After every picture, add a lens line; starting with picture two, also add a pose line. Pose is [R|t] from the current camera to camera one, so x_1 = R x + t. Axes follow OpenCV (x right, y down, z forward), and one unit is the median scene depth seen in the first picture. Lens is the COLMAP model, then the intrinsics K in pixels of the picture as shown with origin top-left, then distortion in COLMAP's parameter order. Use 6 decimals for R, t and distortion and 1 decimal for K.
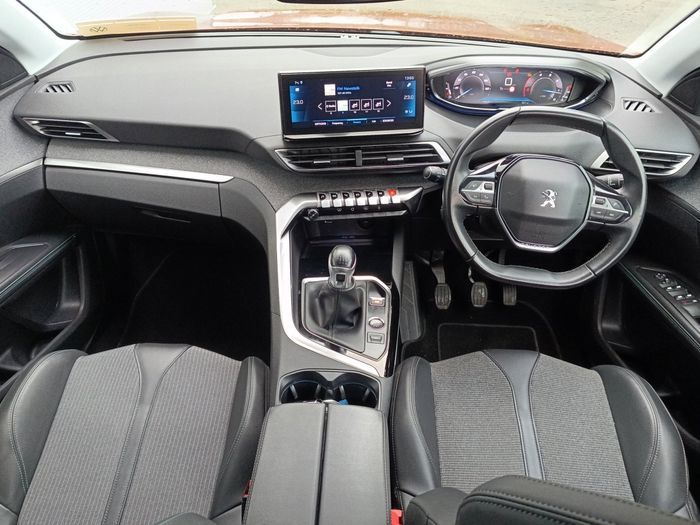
lens RADIAL K [[487.3, 0, 350.0], [0, 487.3, 262.8], [0, 0, 1]] dist [0.015579, -0.036676]
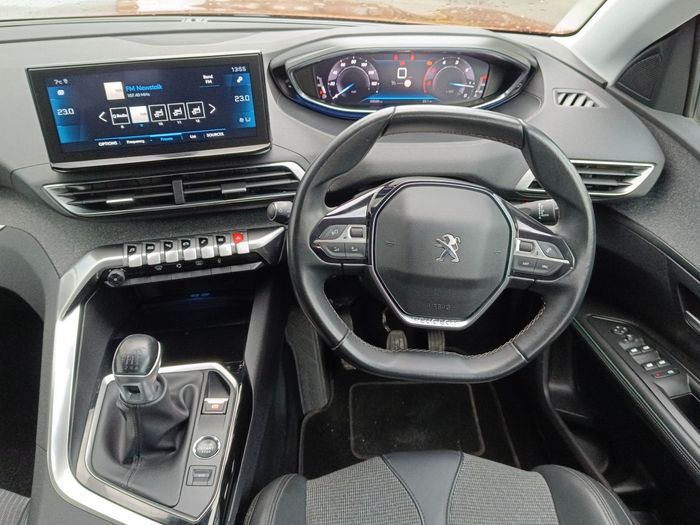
lens RADIAL K [[487.3, 0, 344.7], [0, 487.3, 259.6], [0, 0, 1]] dist [0.015579, -0.036676]
pose [[0.996019, -0.056982, 0.068556, 0.195753], [0.058006, 0.998231, -0.013042, -0.099634], [-0.067692, 0.016967, 0.997562, 0.319745]]
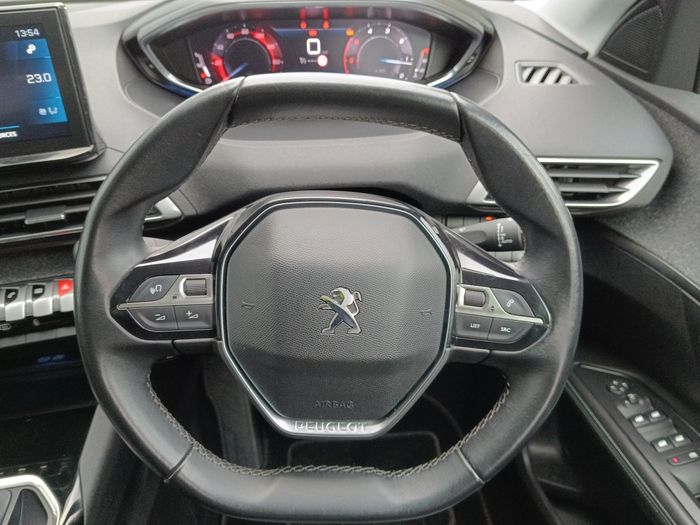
lens RADIAL K [[487.3, 0, 352.3], [0, 487.3, 262.9], [0, 0, 1]] dist [0.015579, -0.036676]
pose [[0.989604, -0.093544, 0.109244, 0.322818], [0.095723, 0.995297, -0.014858, -0.138952], [-0.107341, 0.025161, 0.993904, 0.529911]]
